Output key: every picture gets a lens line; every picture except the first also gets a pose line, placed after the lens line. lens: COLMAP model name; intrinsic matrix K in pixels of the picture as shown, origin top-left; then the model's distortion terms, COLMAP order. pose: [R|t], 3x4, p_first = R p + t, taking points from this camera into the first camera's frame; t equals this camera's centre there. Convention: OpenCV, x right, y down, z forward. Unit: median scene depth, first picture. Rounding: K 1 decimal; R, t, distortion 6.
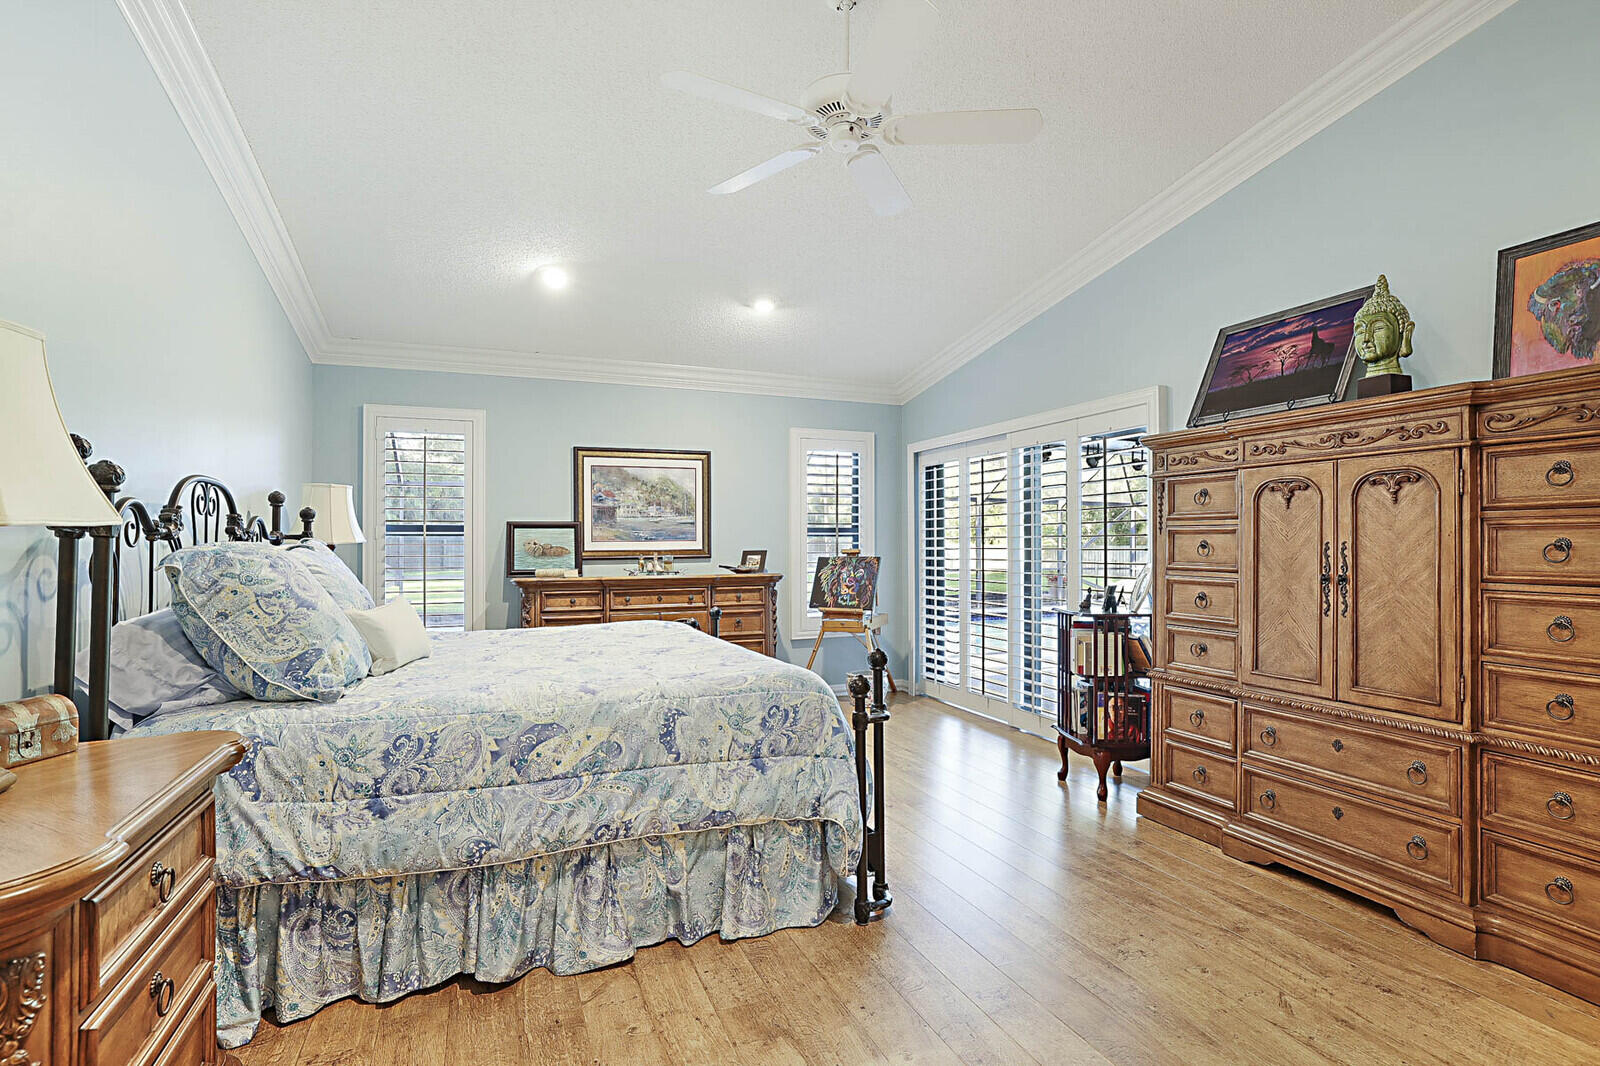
lens RADIAL K [[754.8, 0, 793.8], [0, 754.8, 535.6], [0, 0, 1]] dist [-0.031574, 0.018260]
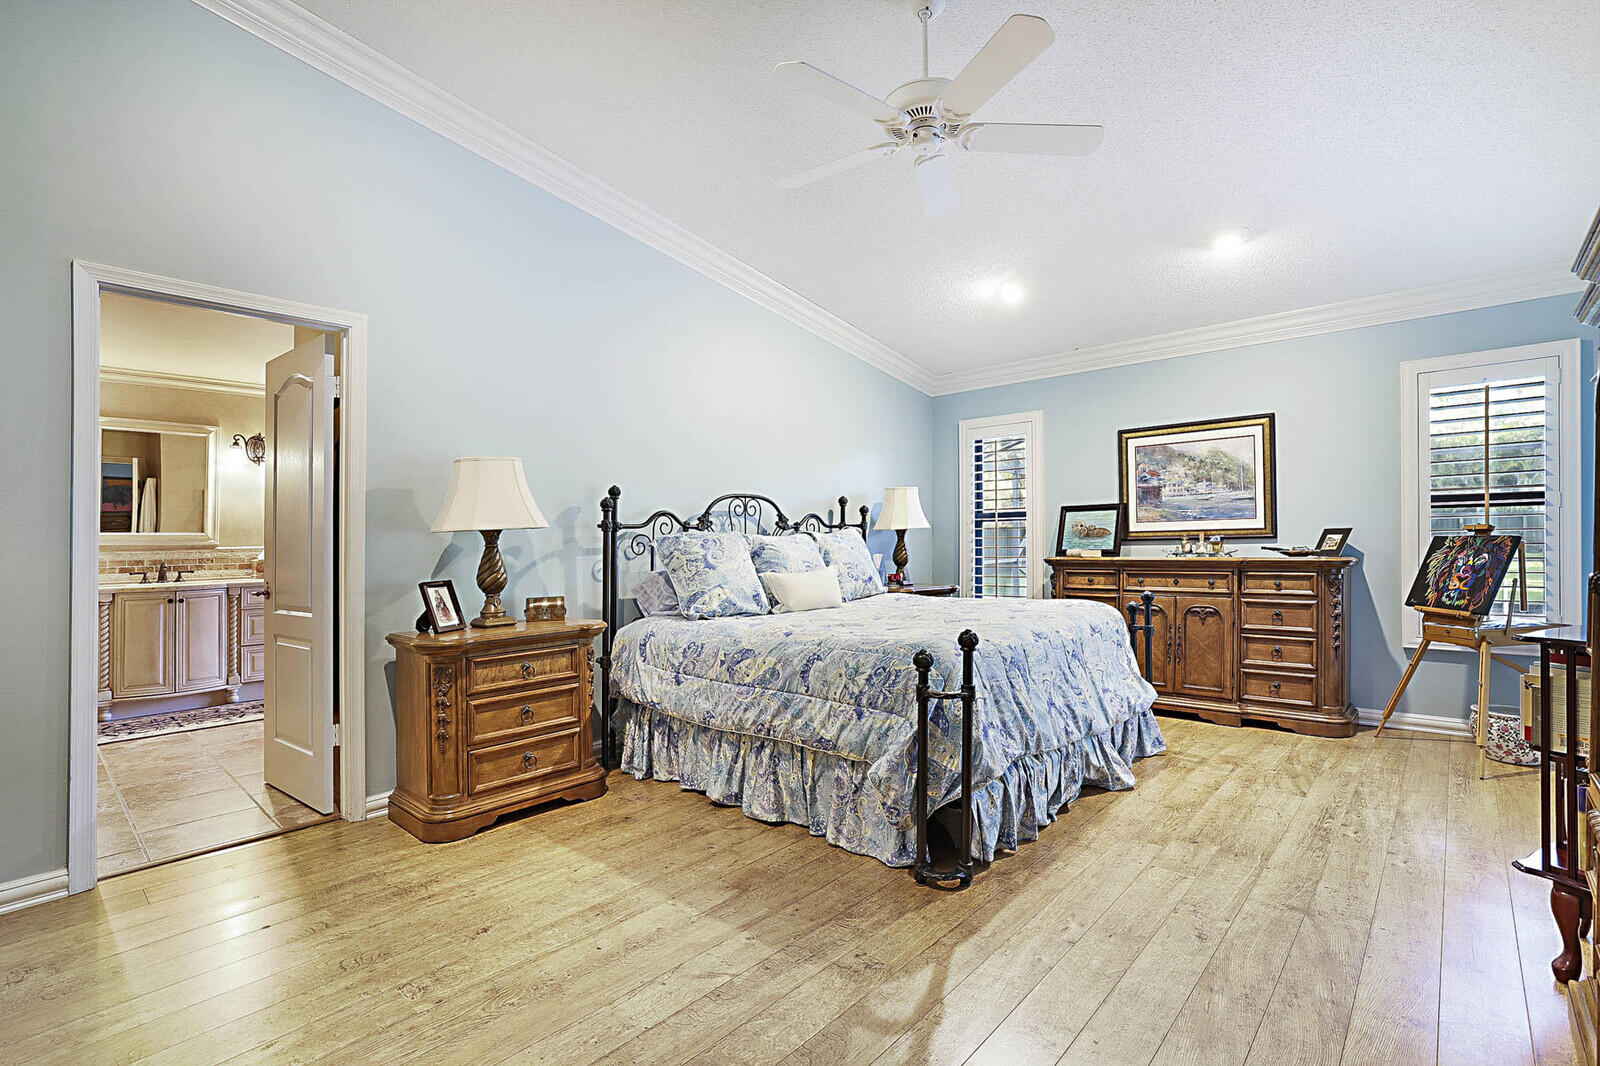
lens RADIAL K [[727.0, 0, 799.7], [0, 727.0, 515.0], [0, 0, 1]] dist [-0.011533, 0.000891]
pose [[0.457200, -0.030783, -0.888831, 0.401630], [0.029727, 0.999371, -0.019320, 0.003679], [0.888867, -0.017589, 0.457828, 0.162804]]
